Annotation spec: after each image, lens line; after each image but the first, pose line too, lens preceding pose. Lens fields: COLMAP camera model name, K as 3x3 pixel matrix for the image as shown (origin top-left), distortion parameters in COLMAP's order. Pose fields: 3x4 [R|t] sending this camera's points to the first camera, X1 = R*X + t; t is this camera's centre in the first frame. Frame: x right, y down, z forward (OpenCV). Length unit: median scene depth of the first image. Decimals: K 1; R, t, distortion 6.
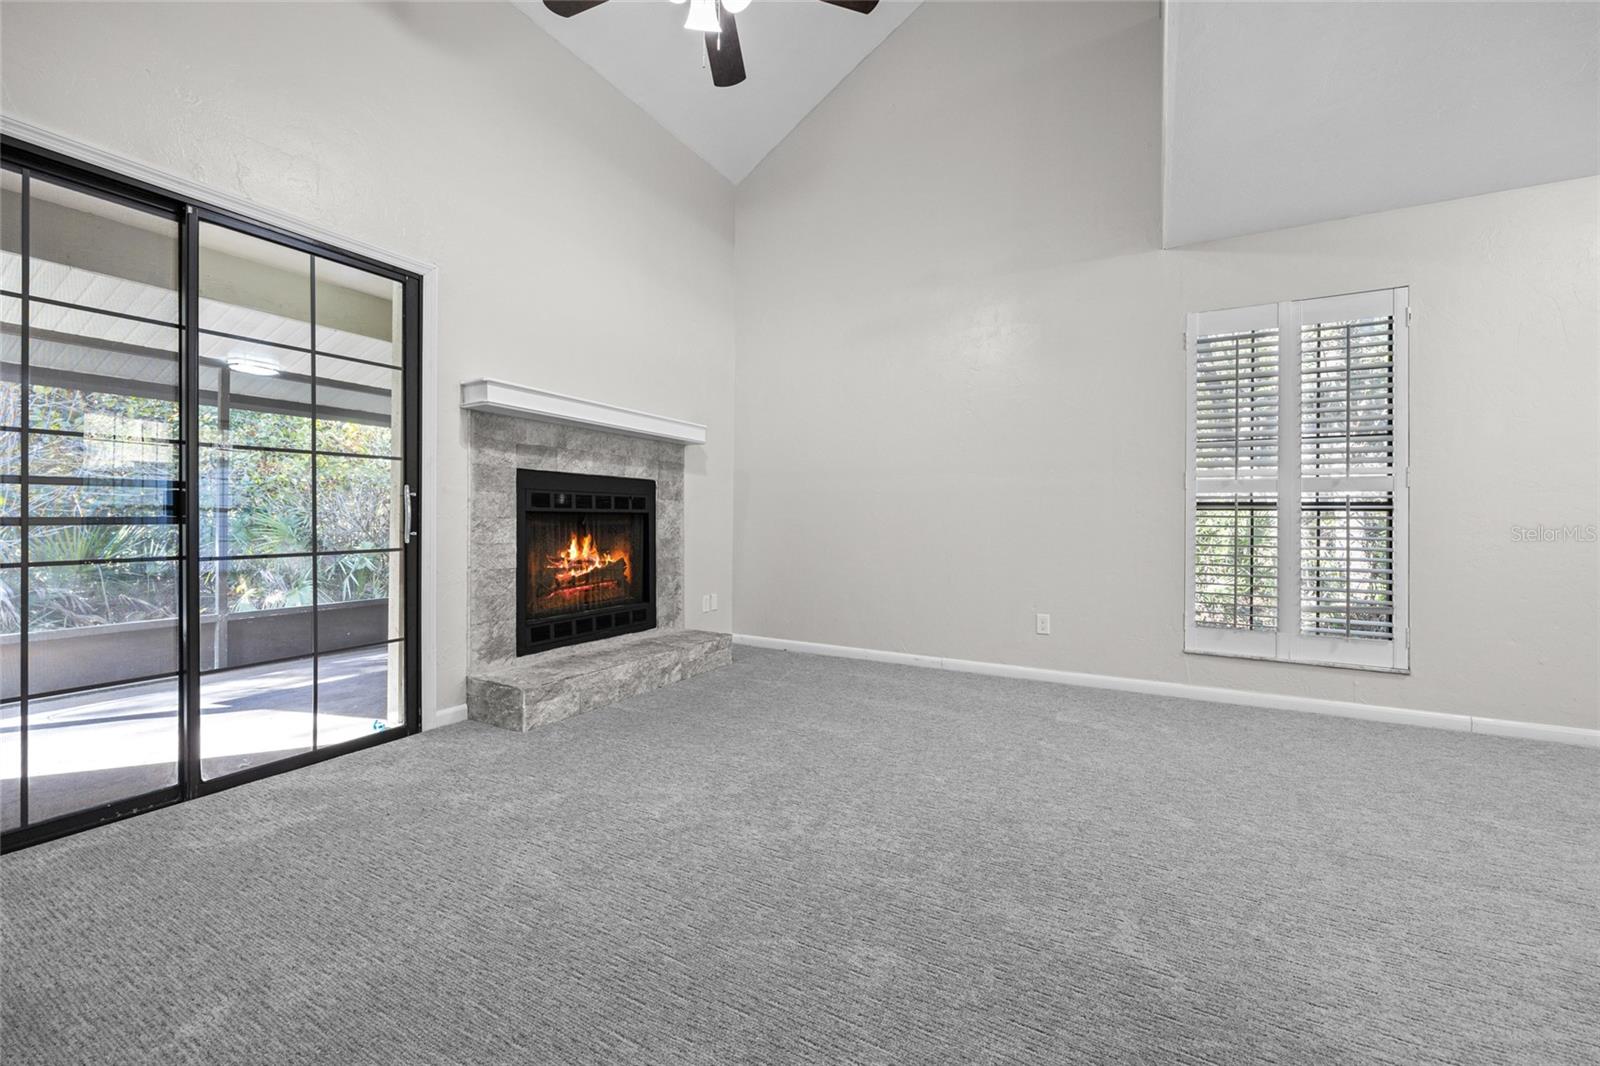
lens RADIAL K [[641.4, 0, 794.9], [0, 641.4, 517.5], [0, 0, 1]] dist [-0.001413, 0.000014]
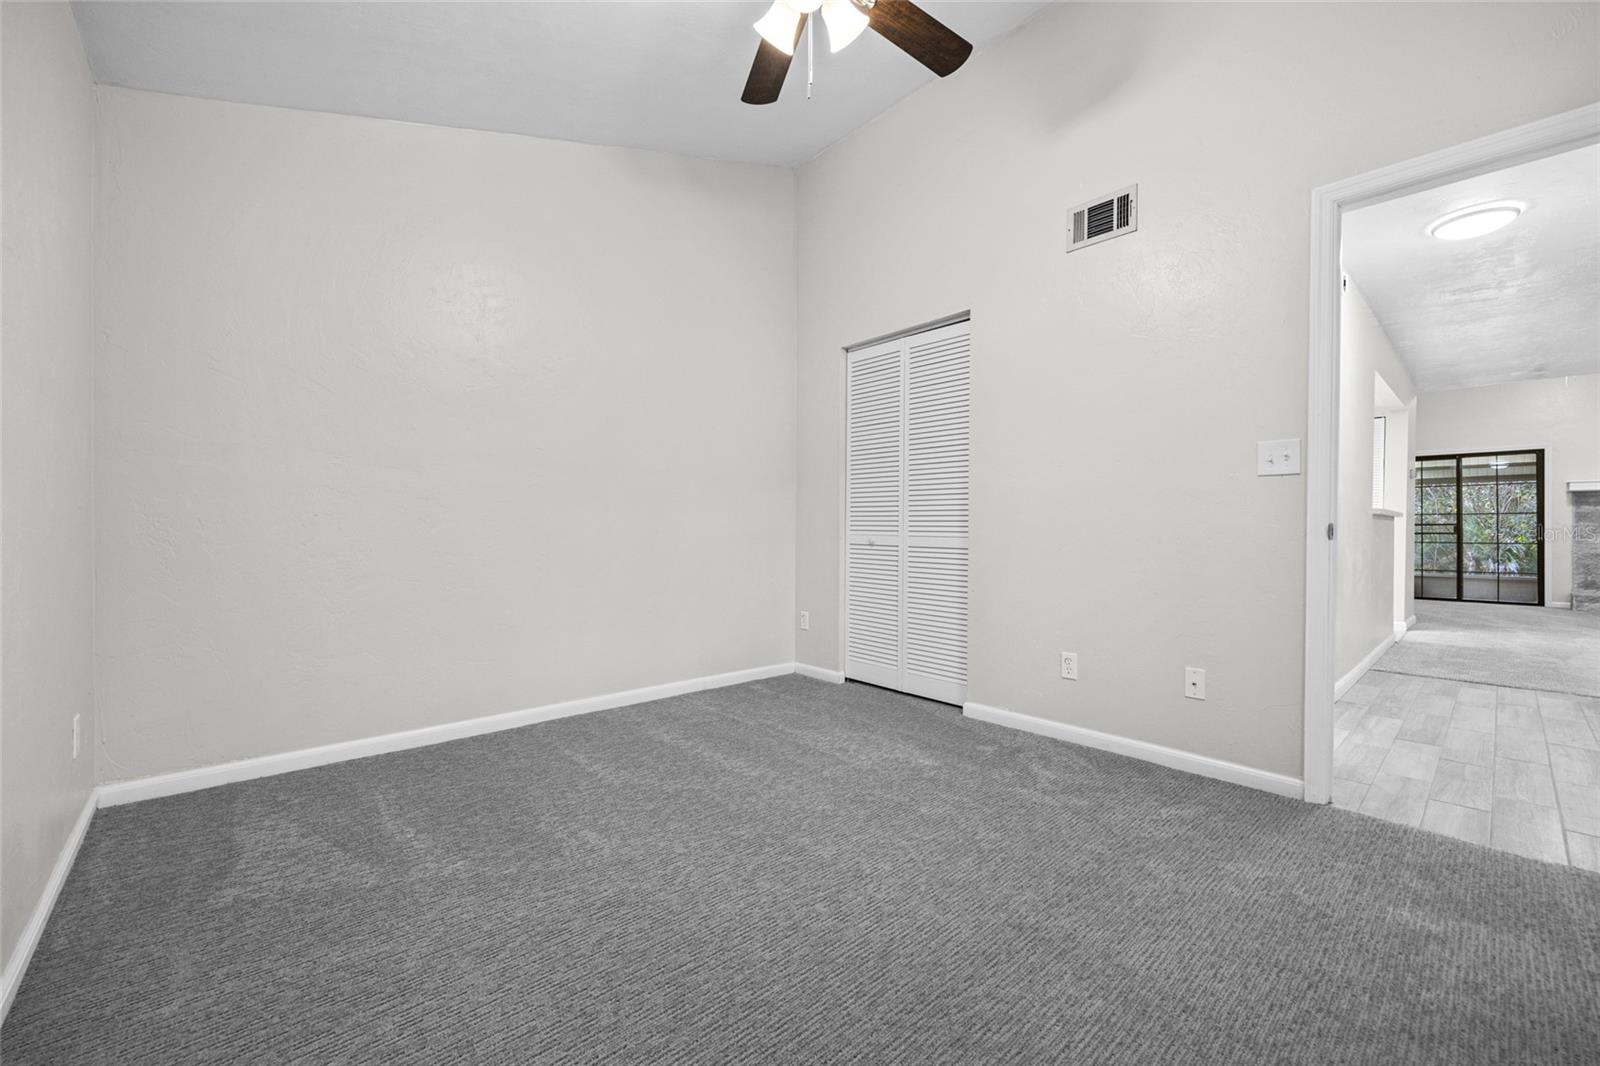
lens RADIAL K [[641.4, 0, 809.3], [0, 641.4, 527.6], [0, 0, 1]] dist [-0.001413, 0.000014]
pose [[-0.294682, 0.002439, -0.955592, 2.739592], [0.005614, 0.999984, 0.000821, -0.037861], [0.955579, -0.005122, -0.294691, -1.146413]]
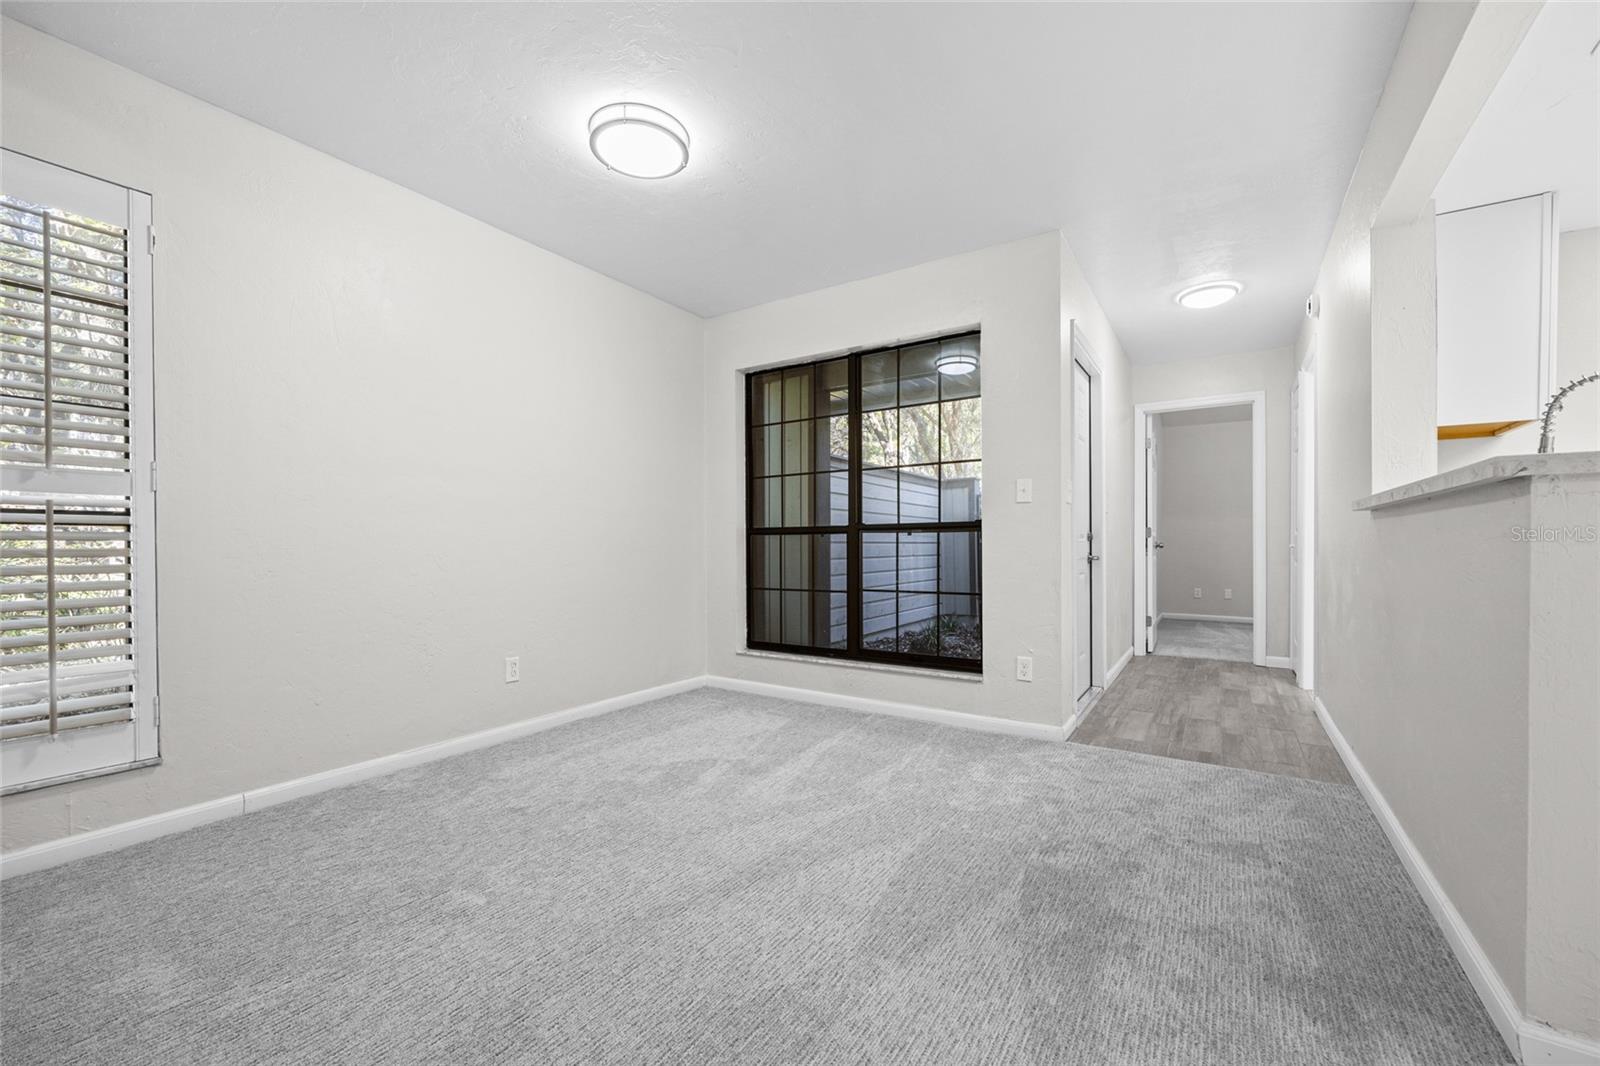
lens RADIAL K [[641.4, 0, 807.8], [0, 641.4, 545.5], [0, 0, 1]] dist [-0.001413, 0.000014]
pose [[0.065154, -0.014448, 0.997771, 0.298314], [-0.002307, 0.999890, 0.014630, -0.000855], [-0.997873, -0.003255, 0.065114, 0.242491]]
